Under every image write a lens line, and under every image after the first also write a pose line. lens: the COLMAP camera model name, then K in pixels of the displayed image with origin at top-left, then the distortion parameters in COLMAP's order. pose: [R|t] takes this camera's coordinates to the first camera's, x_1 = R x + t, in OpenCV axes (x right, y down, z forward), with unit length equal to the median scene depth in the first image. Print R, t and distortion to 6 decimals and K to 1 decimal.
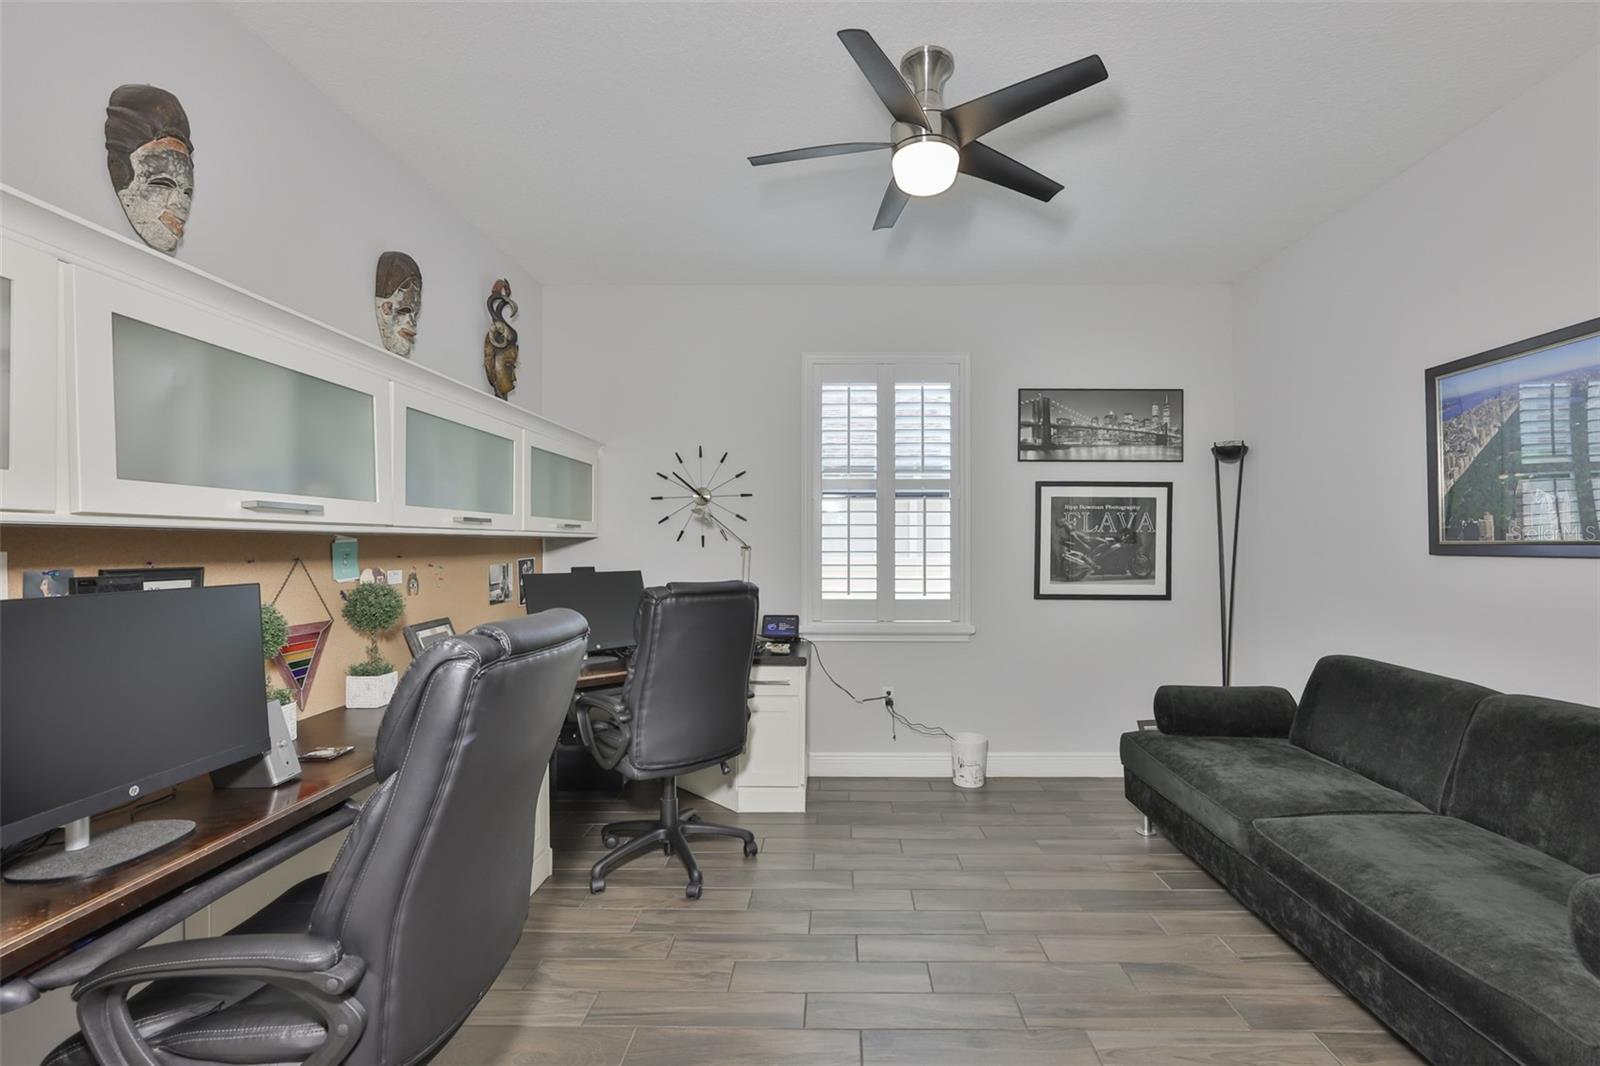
lens RADIAL K [[690.3, 0, 800.0], [0, 690.3, 533.0], [0, 0, 1]] dist [-0.001489, -0.000200]
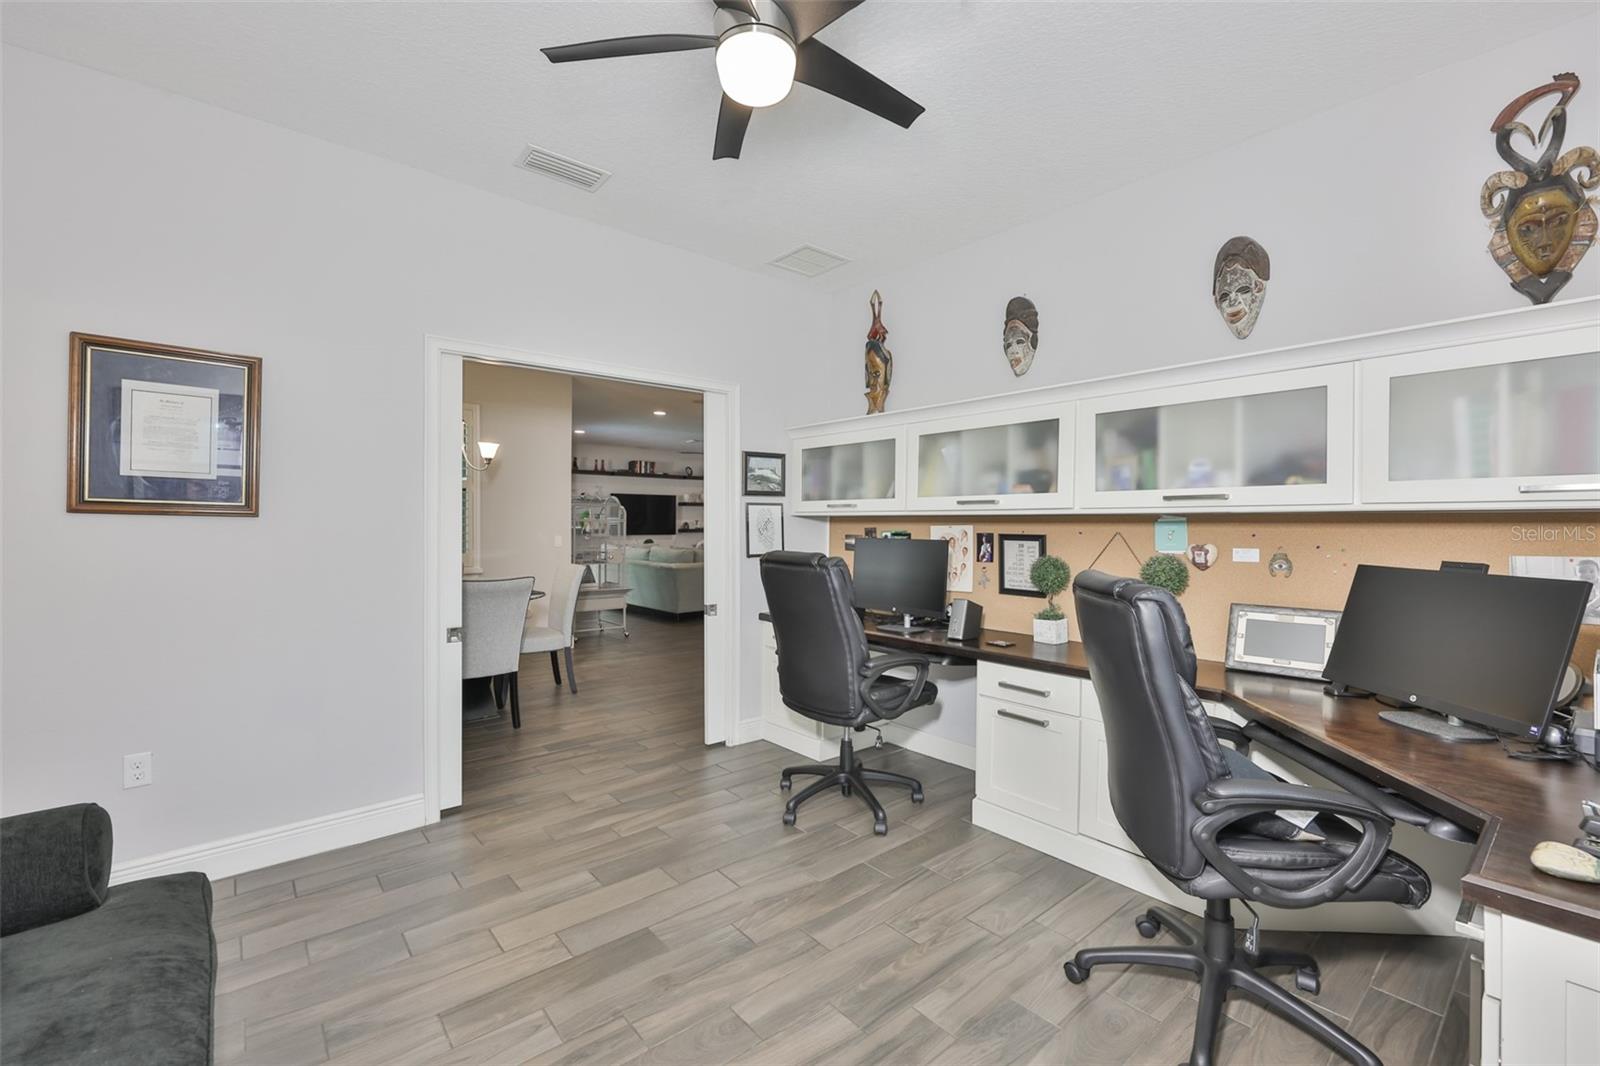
lens RADIAL K [[690.3, 0, 800.0], [0, 690.3, 533.0], [0, 0, 1]] dist [-0.001489, -0.000200]
pose [[-0.751829, -0.005800, -0.659333, 0.771695], [-0.010378, 0.999942, 0.003037, 0.039999], [0.659277, 0.009126, -0.751845, 1.855592]]
